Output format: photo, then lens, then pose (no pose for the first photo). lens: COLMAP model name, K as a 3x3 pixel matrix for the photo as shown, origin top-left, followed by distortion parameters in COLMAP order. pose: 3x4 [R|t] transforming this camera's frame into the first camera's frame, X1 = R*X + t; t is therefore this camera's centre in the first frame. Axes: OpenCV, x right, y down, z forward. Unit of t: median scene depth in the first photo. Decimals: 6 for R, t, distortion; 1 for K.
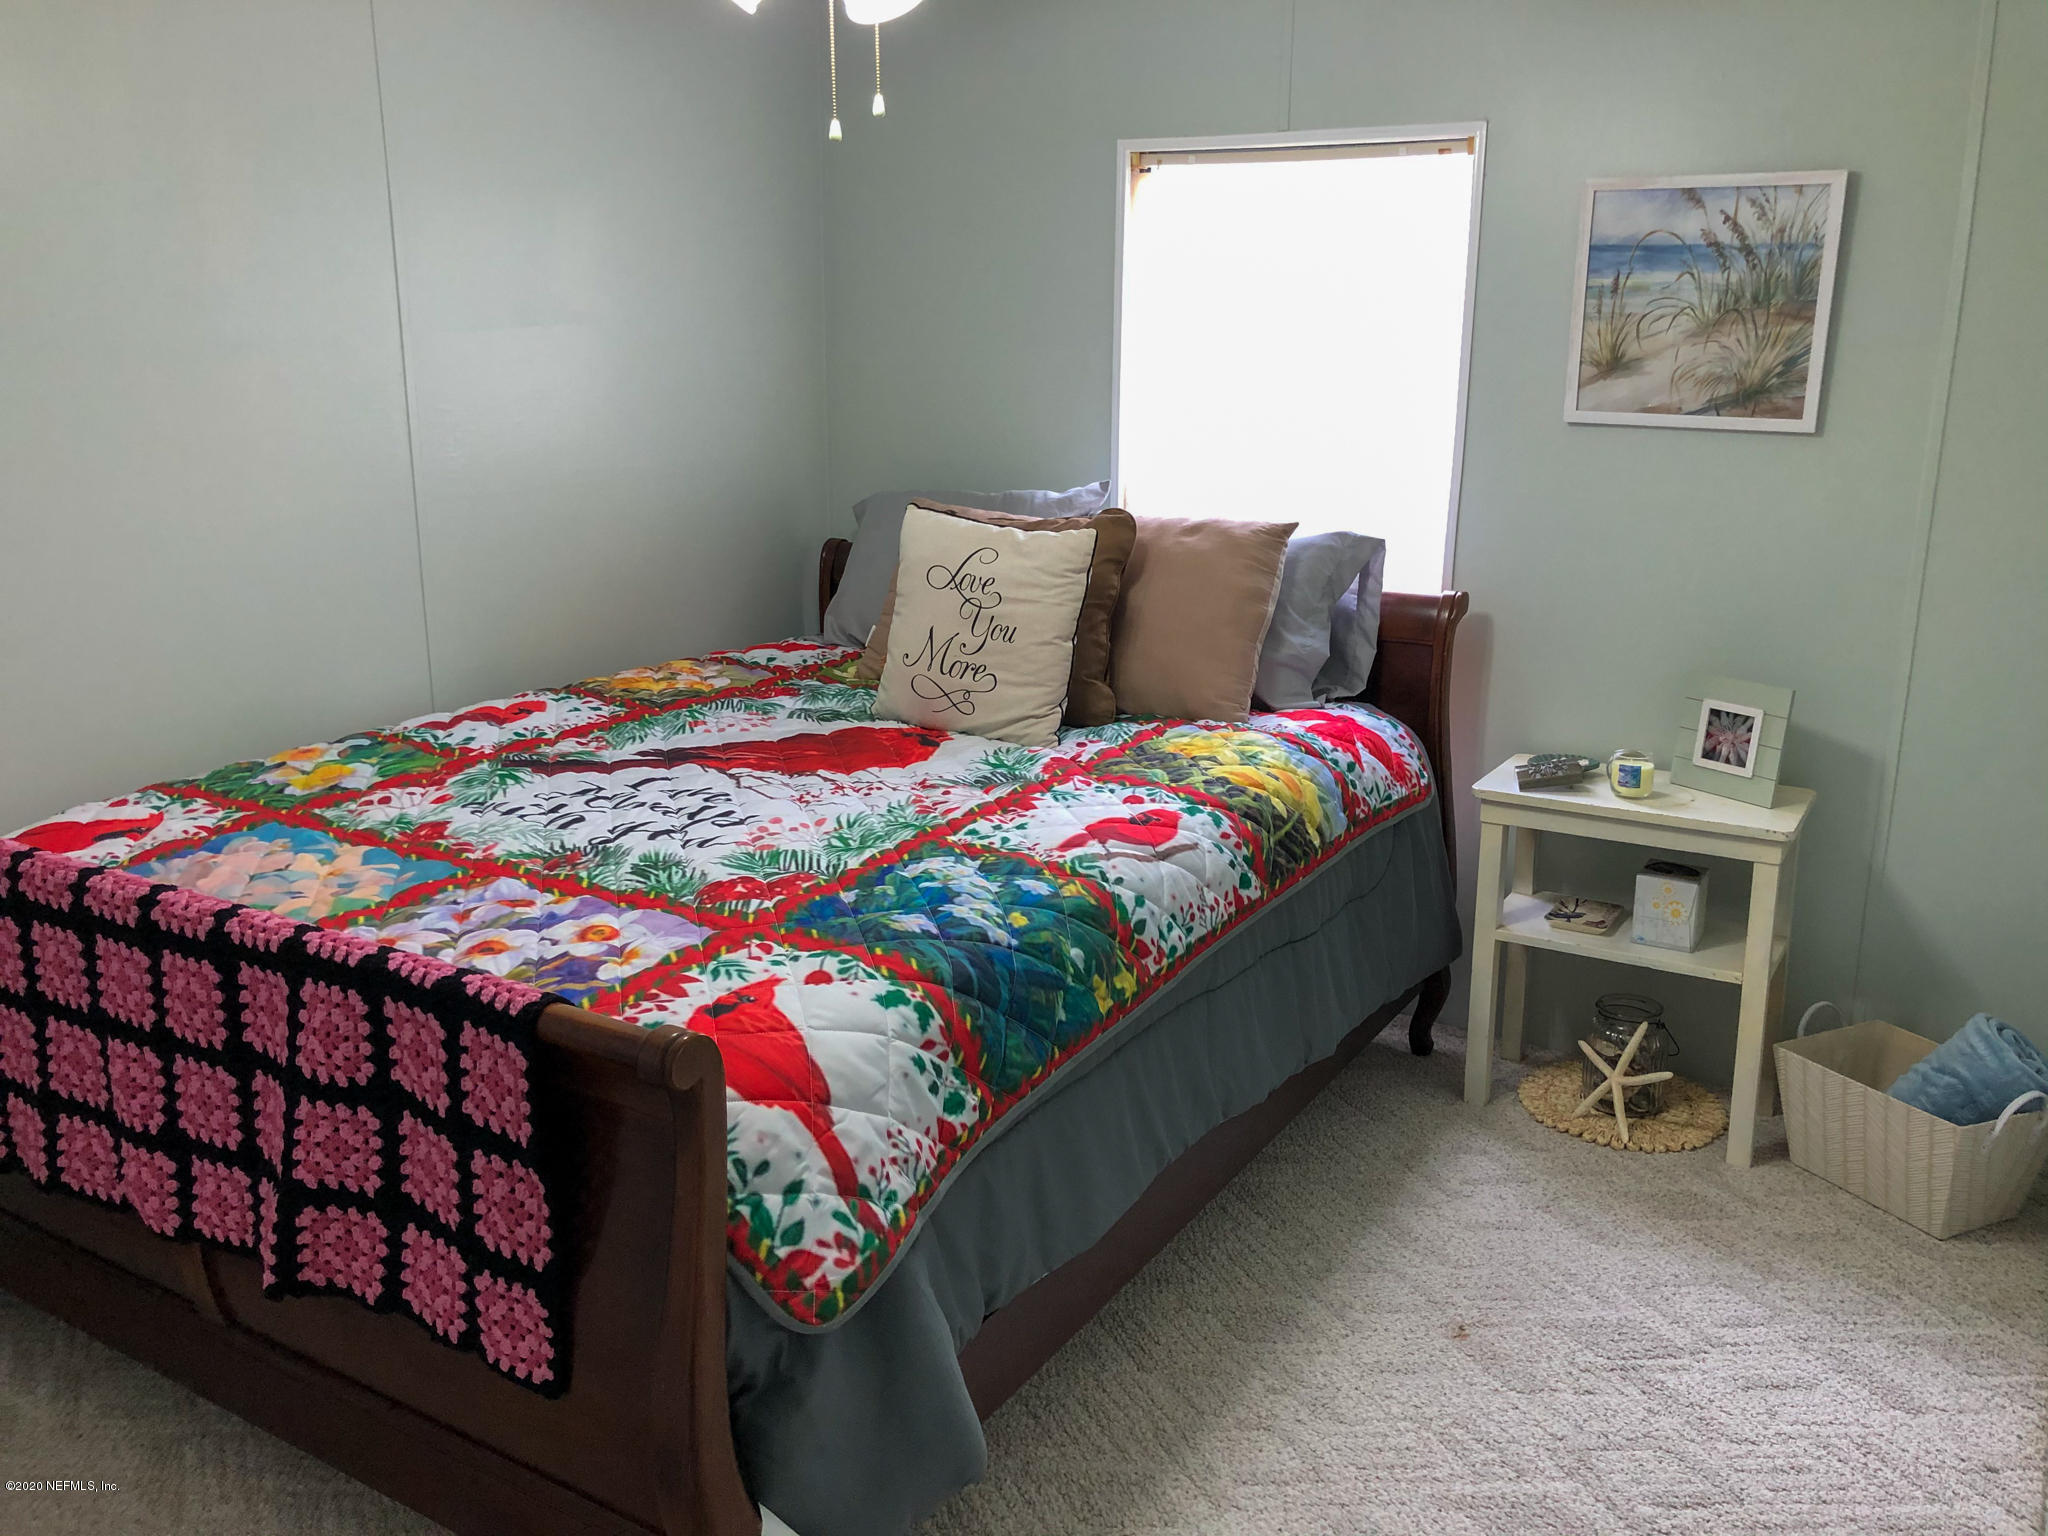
lens RADIAL K [[1698.9, 0, 1025.3], [0, 1698.9, 767.1], [0, 0, 1]] dist [0.028830, -0.039608]
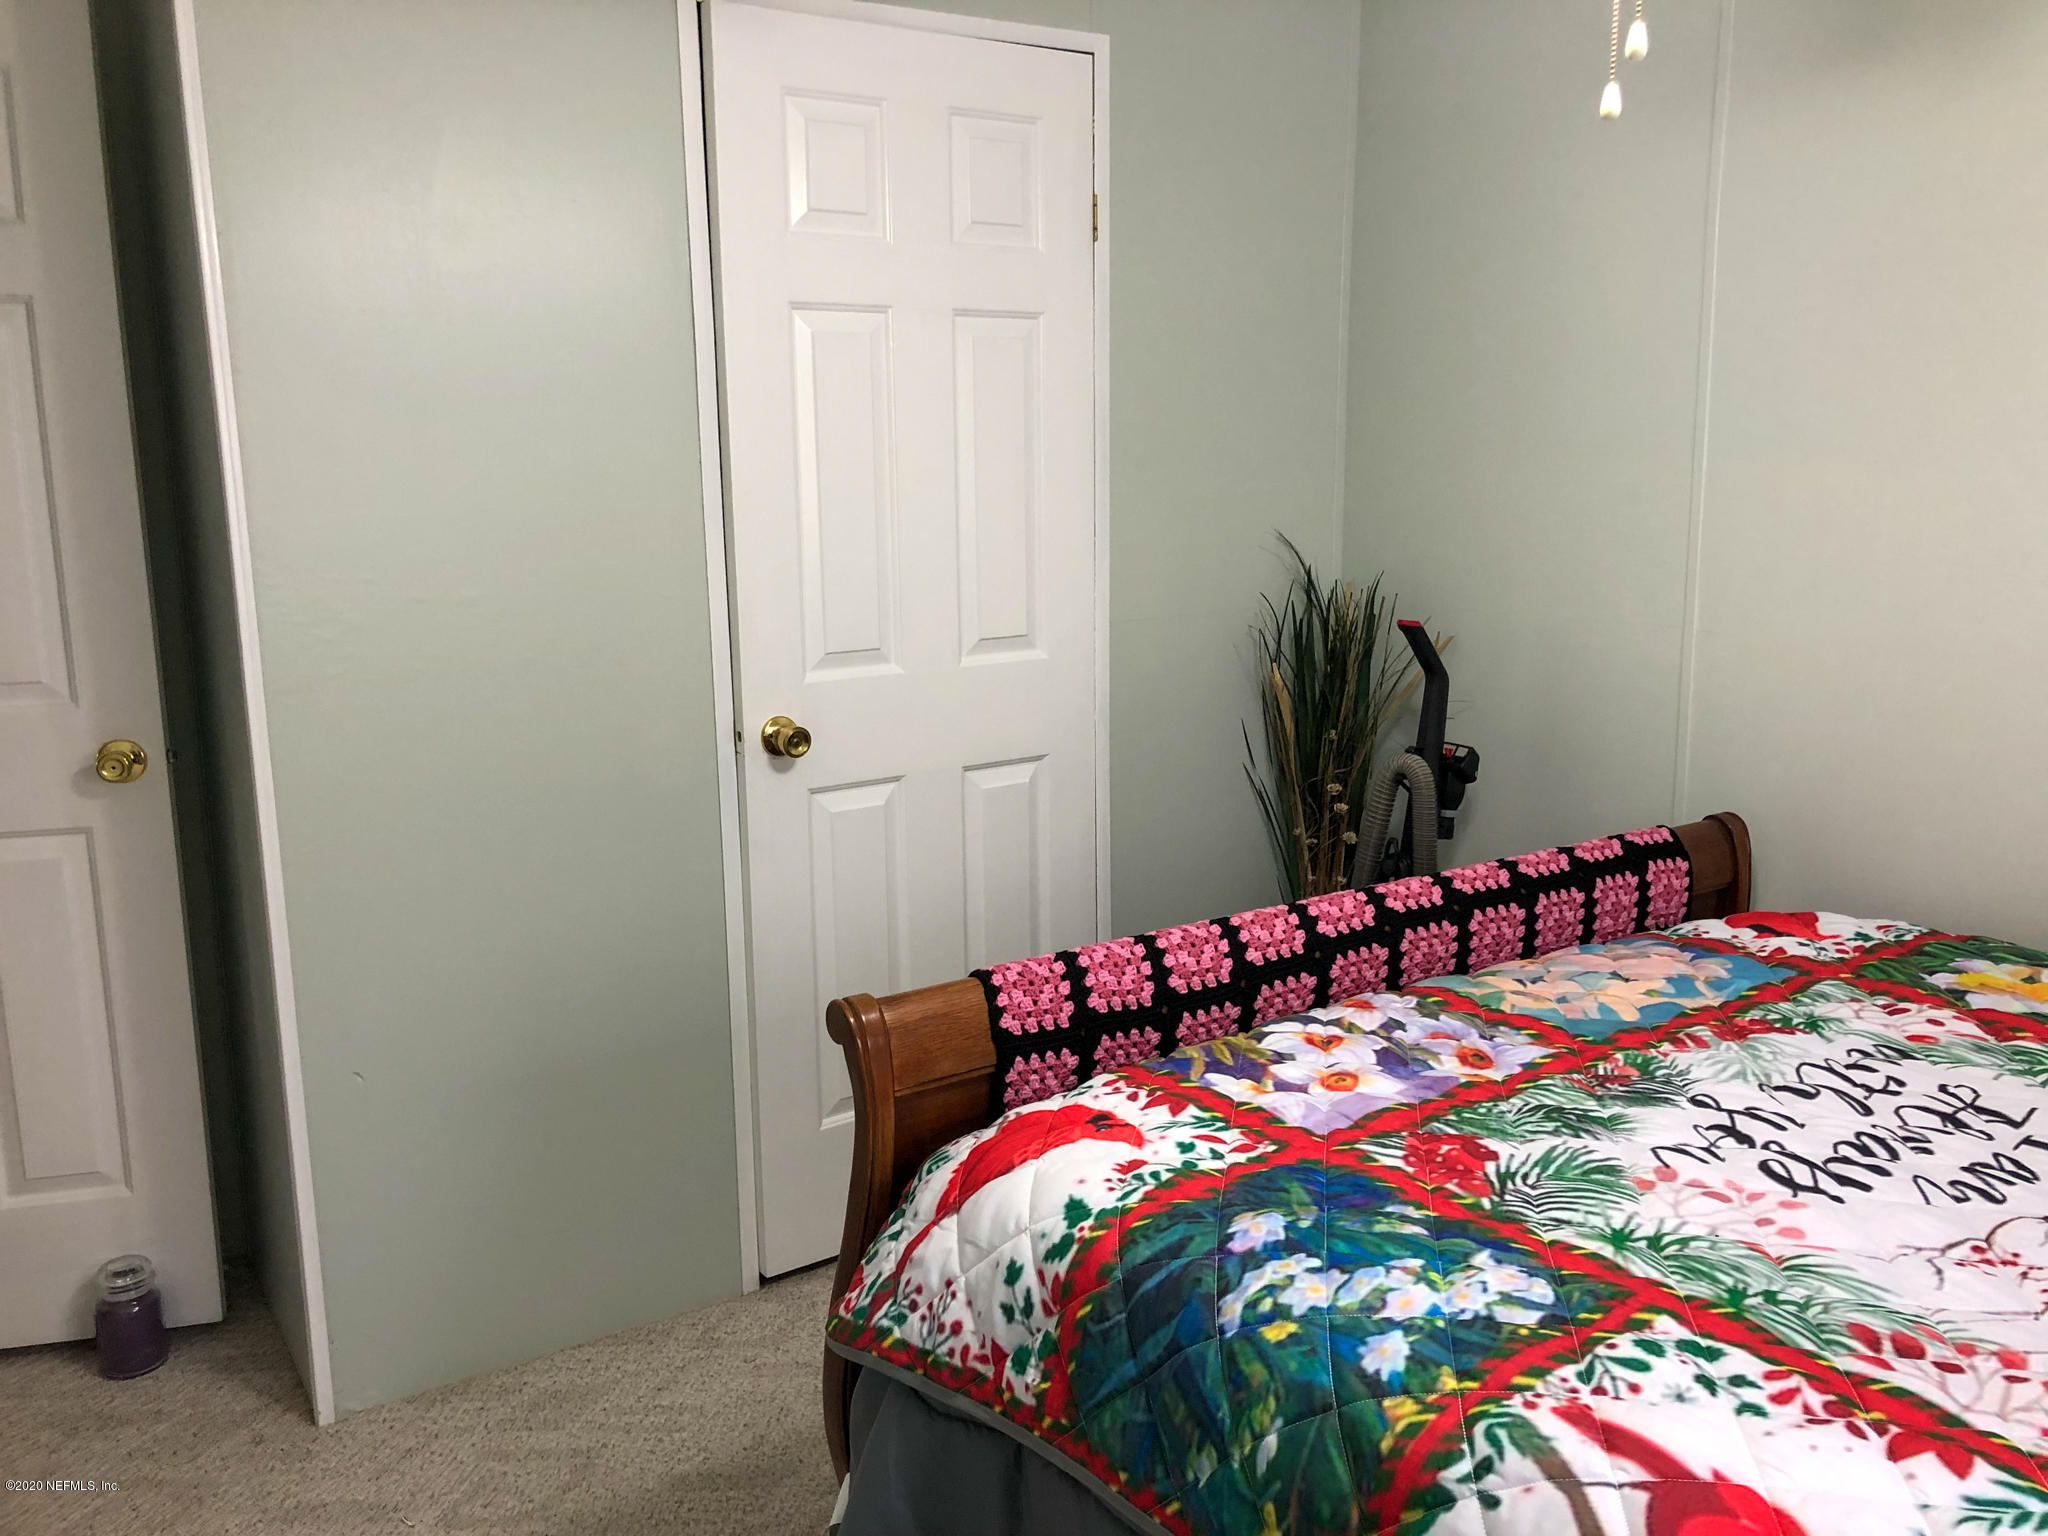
lens RADIAL K [[1698.9, 0, 1026.6], [0, 1698.9, 766.7], [0, 0, 1]] dist [0.028830, -0.039608]
pose [[-0.425257, 0.175646, -0.887865, 0.510320], [-0.222312, 0.930663, 0.290593, -0.243614], [0.877345, 0.320959, -0.356722, 0.981995]]
